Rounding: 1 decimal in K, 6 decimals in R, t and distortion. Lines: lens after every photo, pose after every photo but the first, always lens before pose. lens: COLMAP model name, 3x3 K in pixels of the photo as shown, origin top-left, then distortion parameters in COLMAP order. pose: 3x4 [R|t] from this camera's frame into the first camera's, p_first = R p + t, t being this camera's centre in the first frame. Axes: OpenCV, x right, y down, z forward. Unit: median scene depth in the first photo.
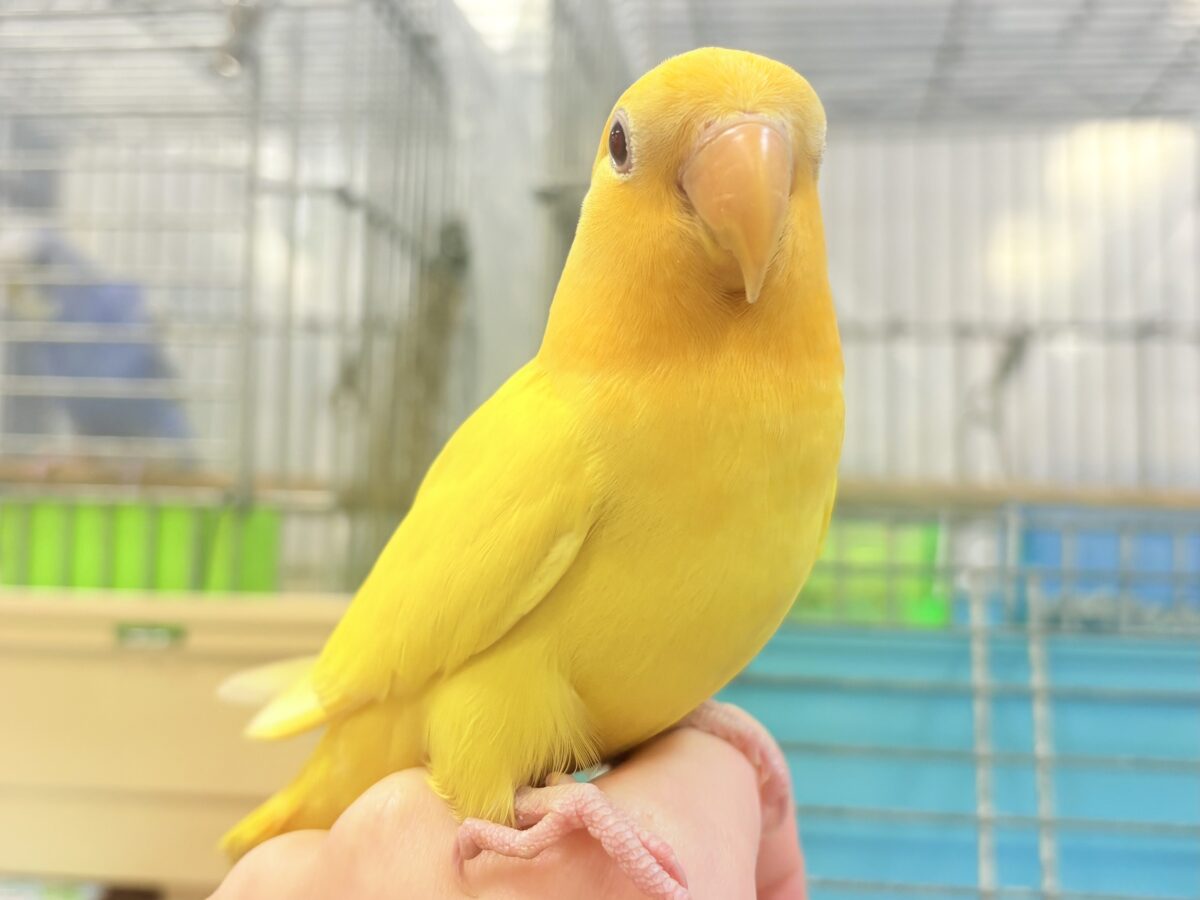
lens RADIAL K [[2291.4, 0, 600.0], [0, 2291.4, 450.0], [0, 0, 1]] dist [-0.034392, -0.294300]
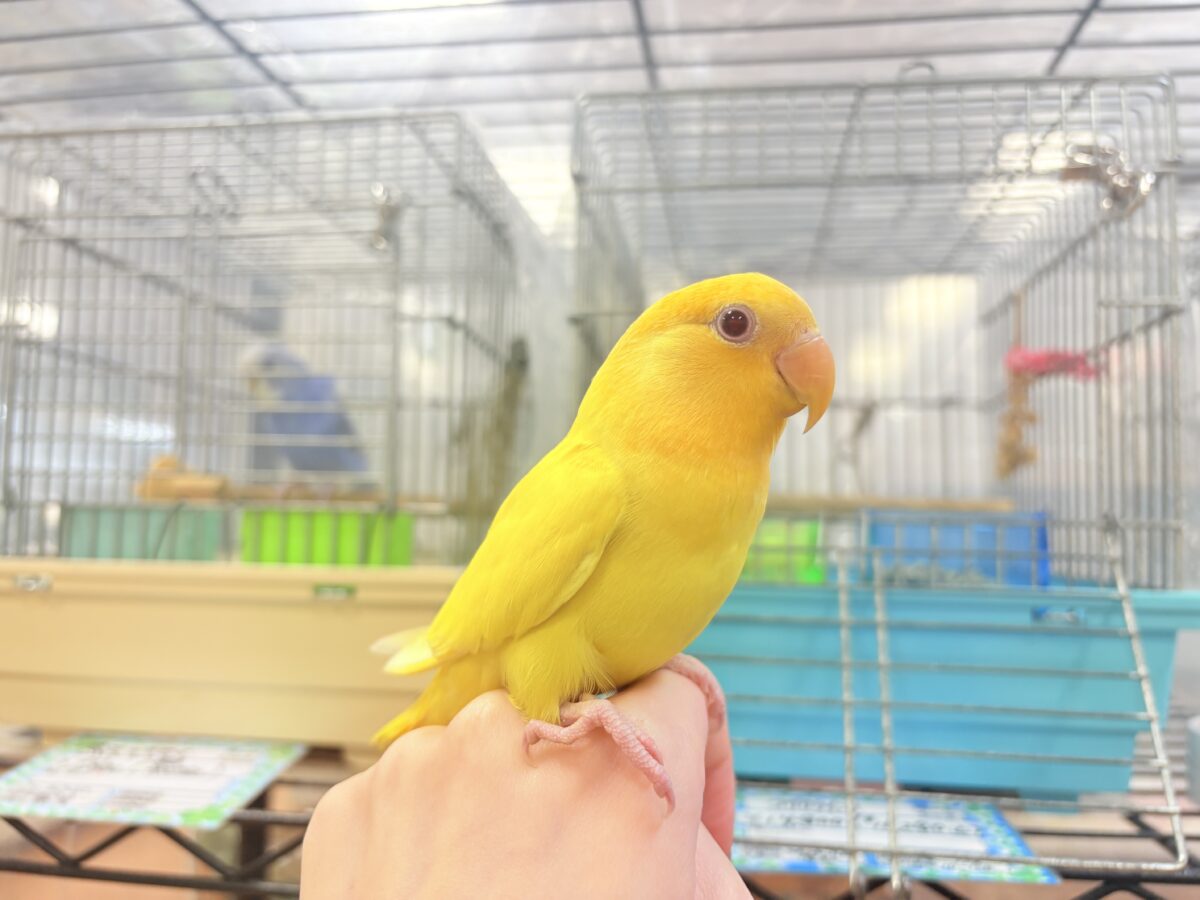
lens RADIAL K [[2291.4, 0, 600.0], [0, 2291.4, 450.0], [0, 0, 1]] dist [-0.034392, -0.294300]
pose [[0.999904, -0.005391, -0.012741, 0.013733], [0.004697, 0.998538, -0.053842, 0.068396], [0.013012, 0.053777, 0.998468, -0.628410]]
